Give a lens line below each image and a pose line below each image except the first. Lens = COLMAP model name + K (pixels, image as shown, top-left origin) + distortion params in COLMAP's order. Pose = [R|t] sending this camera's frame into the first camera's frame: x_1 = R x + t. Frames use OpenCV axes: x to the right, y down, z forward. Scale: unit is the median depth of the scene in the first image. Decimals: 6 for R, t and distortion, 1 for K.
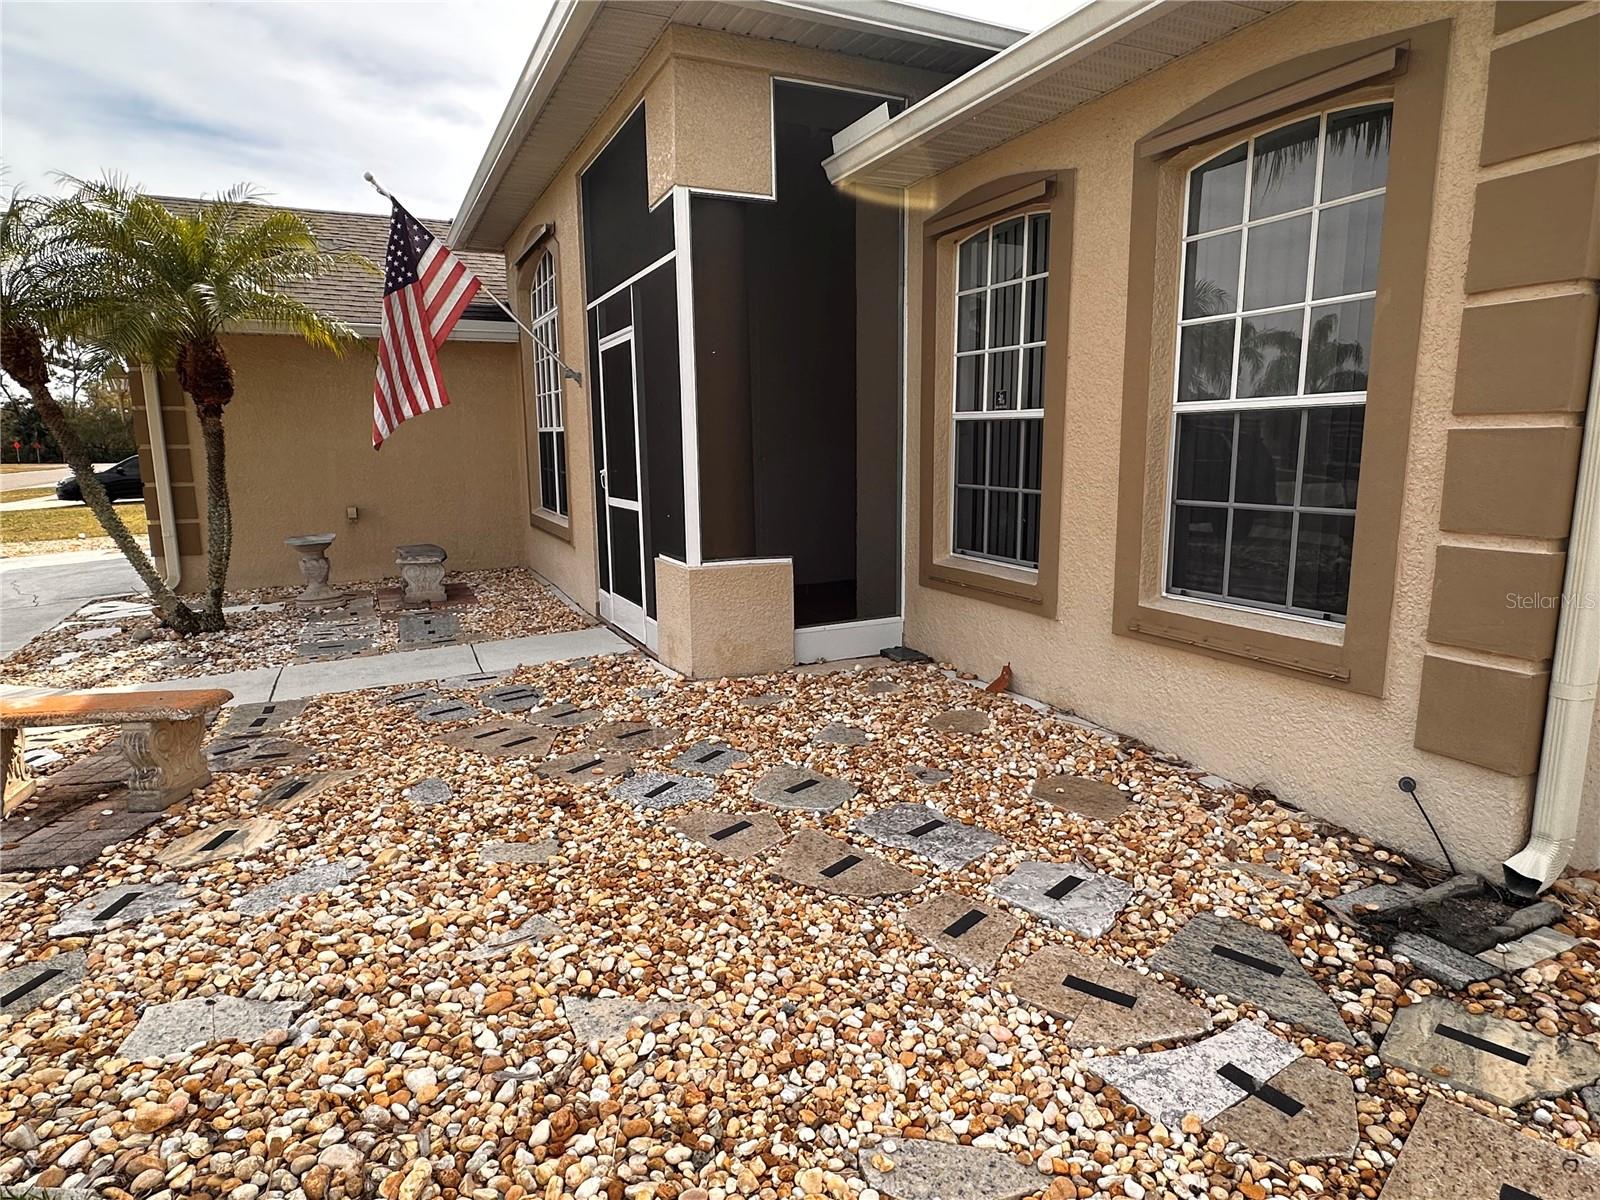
lens RADIAL K [[939.3, 0, 800.0], [0, 939.3, 600.0], [0, 0, 1]] dist [-0.021479, -0.000470]
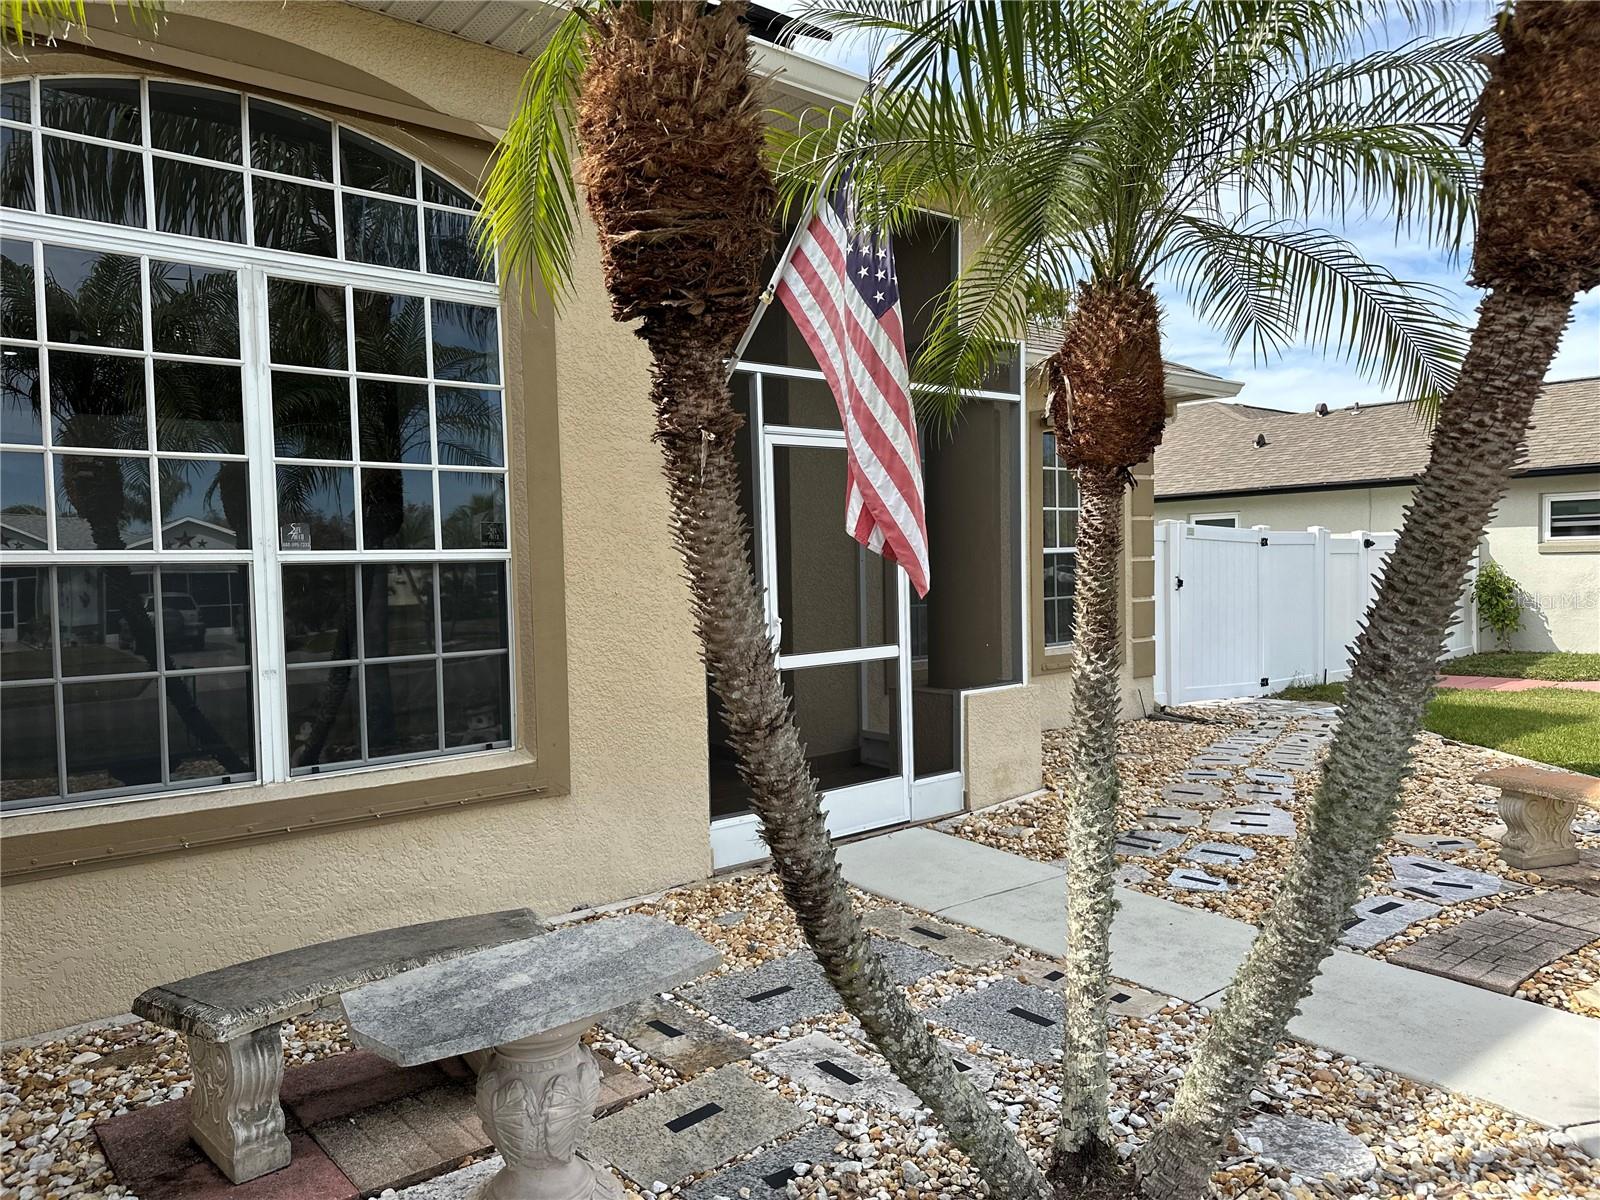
lens RADIAL K [[1126.7, 0, 813.4], [0, 1126.7, 615.4], [0, 0, 1]] dist [0.019234, -0.023948]
pose [[-0.259686, -0.027817, 0.965292, -1.554934], [0.191709, 0.978205, 0.079763, -0.318621], [-0.946473, 0.205769, -0.248693, 1.864291]]
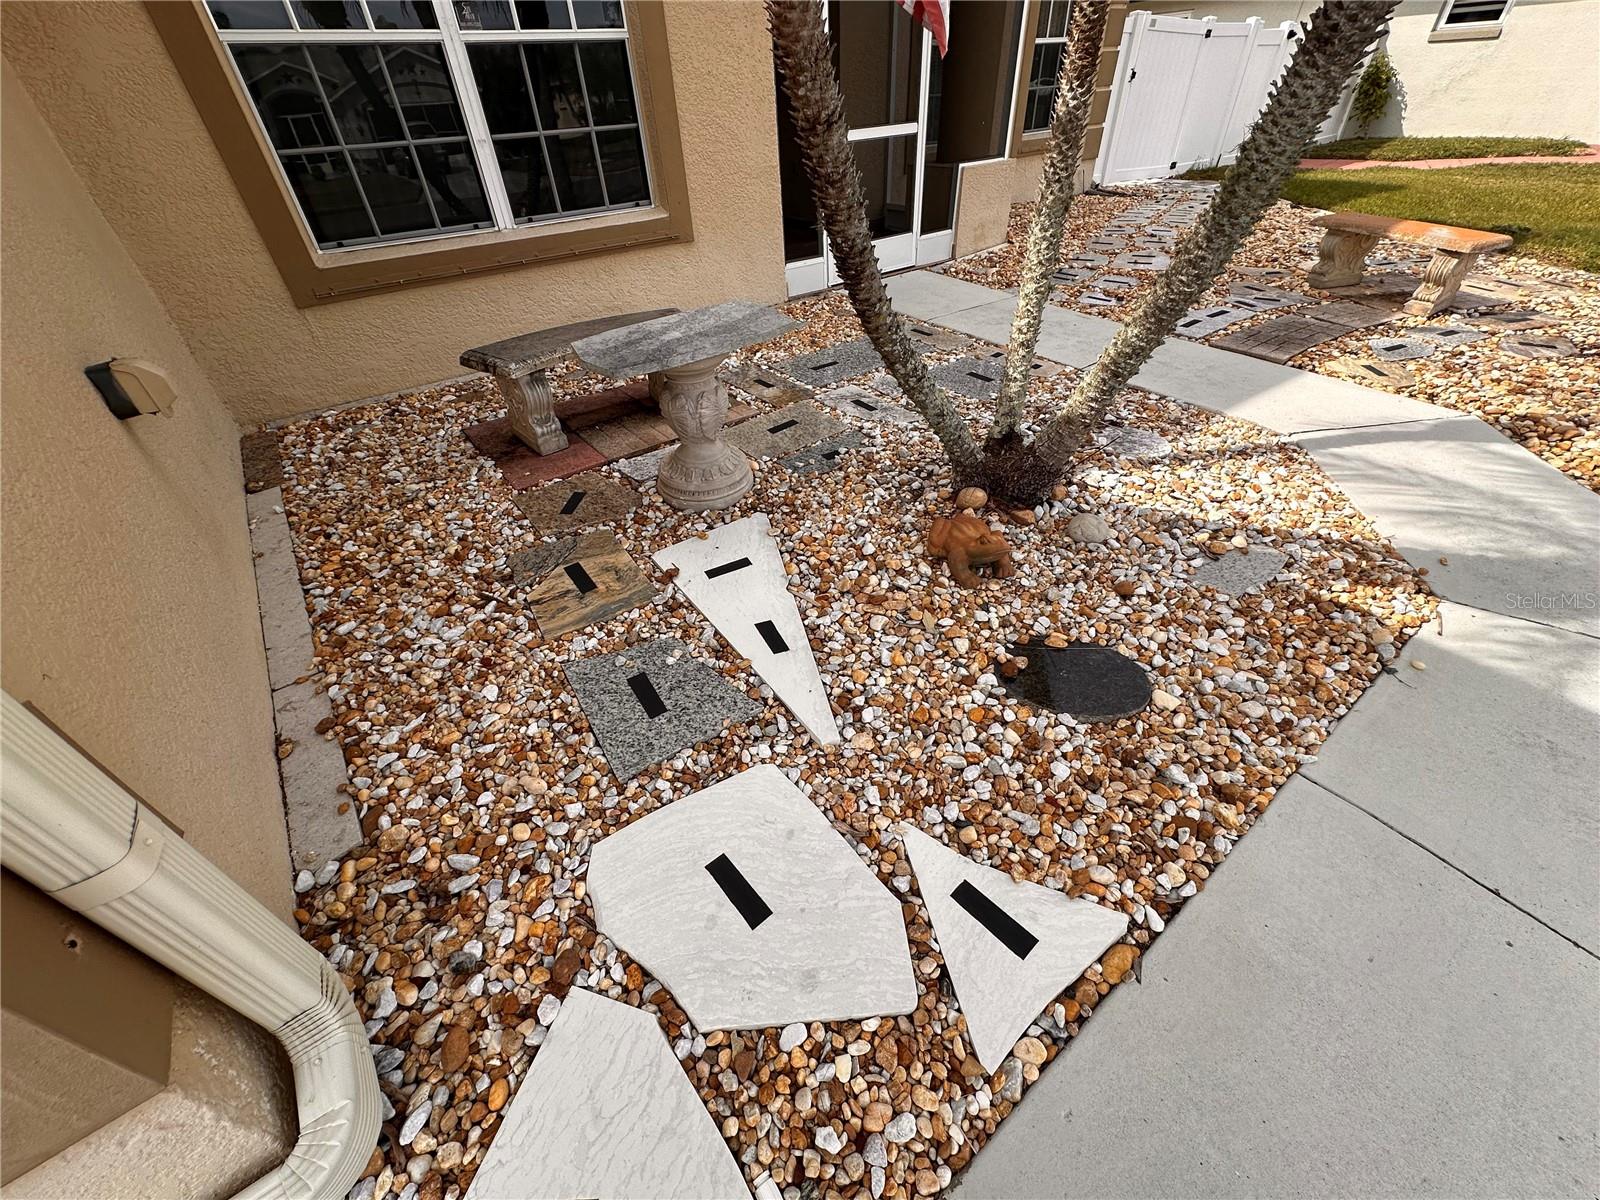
lens RADIAL K [[636.1, 0, 797.8], [0, 636.1, 602.0], [0, 0, 1]] dist [-0.002437, 0.000041]
pose [[-0.192531, -0.599686, 0.776729, -1.536856], [0.220121, 0.744973, 0.629731, -0.269247], [-0.956284, 0.292218, -0.011427, 1.873154]]
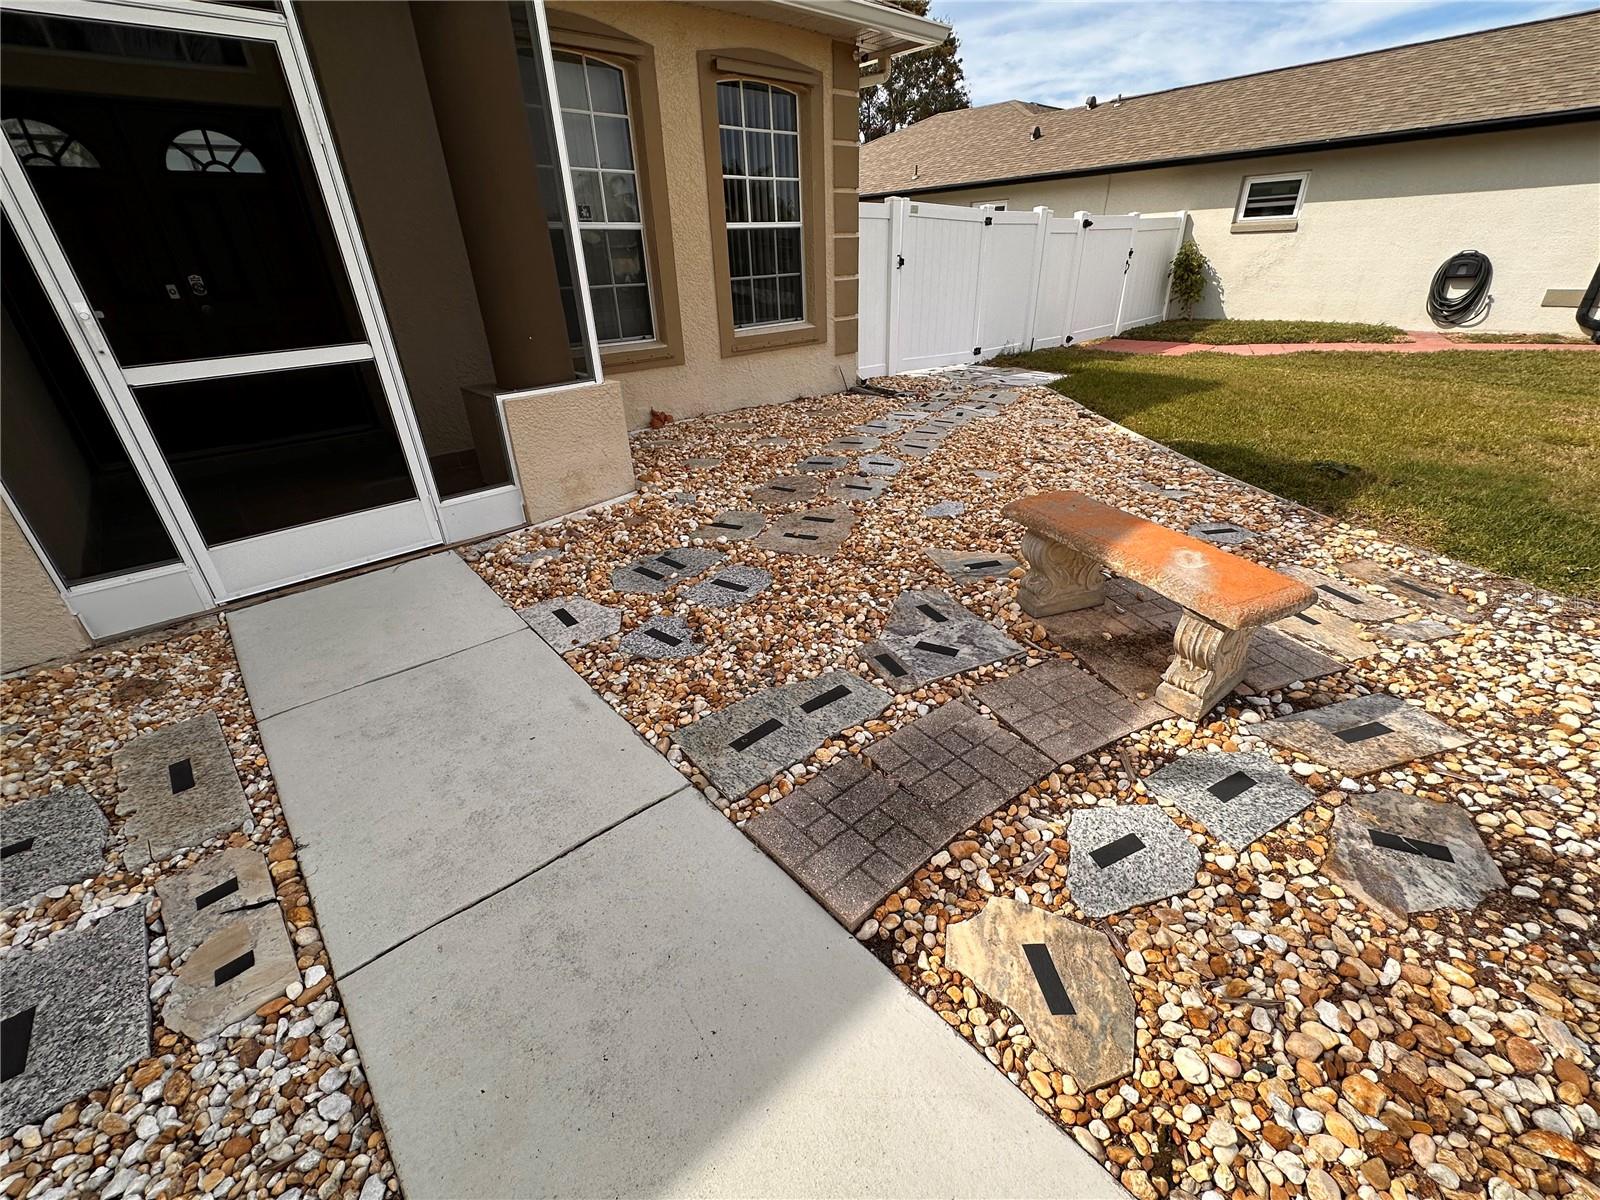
lens RADIAL K [[669.1, 0, 800.0], [0, 669.1, 600.0], [0, 0, 1]] dist [-0.000340, -0.000009]
pose [[-0.288641, -0.420942, 0.859939, -1.062667], [0.202040, 0.851162, 0.484461, -0.170555], [-0.935877, 0.313577, -0.160633, 1.209095]]
